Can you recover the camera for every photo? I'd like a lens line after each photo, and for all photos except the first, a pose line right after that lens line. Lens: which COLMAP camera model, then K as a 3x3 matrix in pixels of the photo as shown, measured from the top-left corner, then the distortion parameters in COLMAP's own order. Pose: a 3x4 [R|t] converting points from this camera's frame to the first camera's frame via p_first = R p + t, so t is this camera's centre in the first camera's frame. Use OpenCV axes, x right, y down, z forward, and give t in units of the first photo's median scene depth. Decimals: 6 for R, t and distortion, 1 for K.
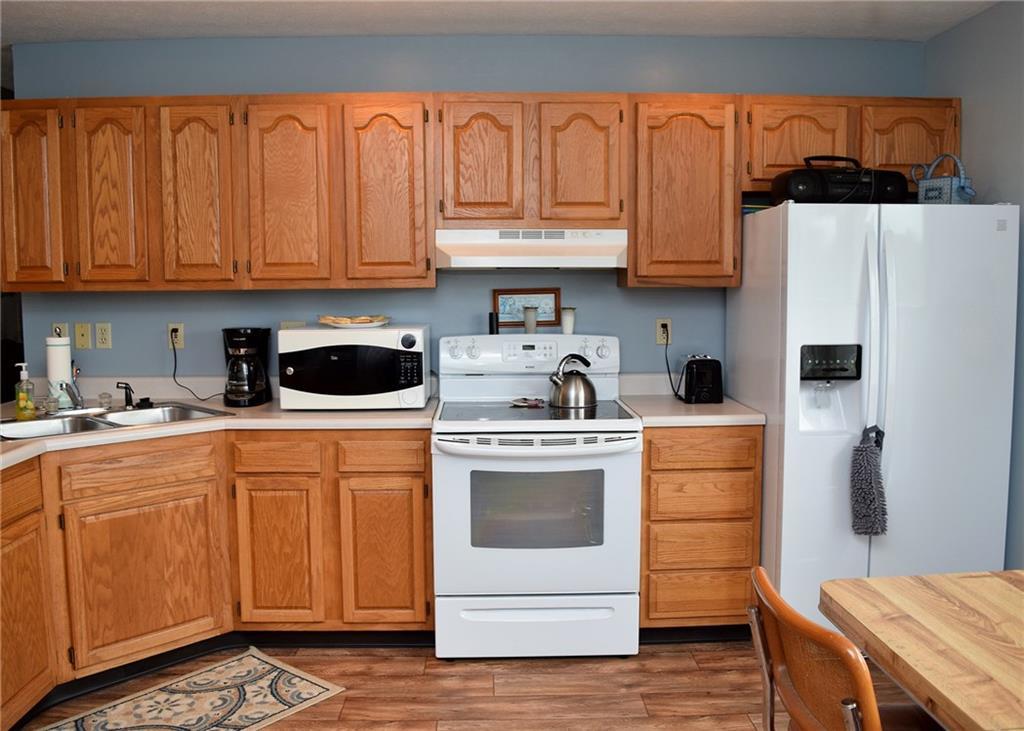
lens RADIAL K [[833.4, 0, 499.7], [0, 833.4, 357.9], [0, 0, 1]] dist [-0.089145, 0.007446]
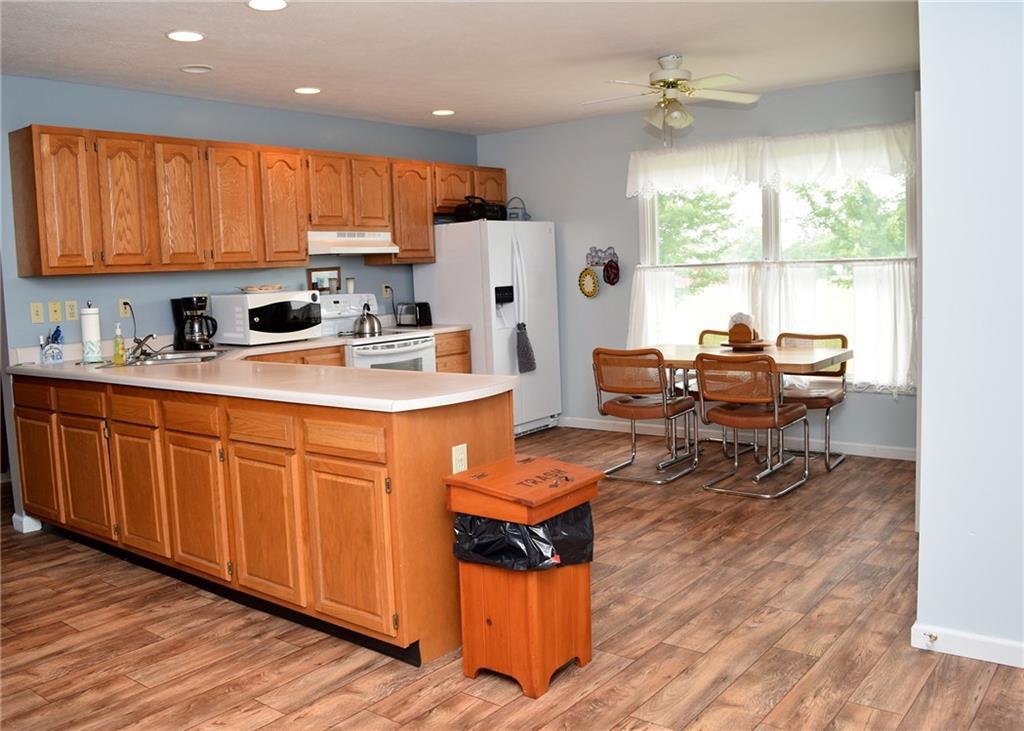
lens RADIAL K [[884.4, 0, 512.0], [0, 884.4, 365.5], [0, 0, 1]] dist [-0.088474, 0.001840]
pose [[0.637123, -0.102019, 0.763981, -1.203028], [0.101774, 0.993658, 0.047815, 0.070781], [-0.764013, 0.047289, 0.643465, -0.435973]]
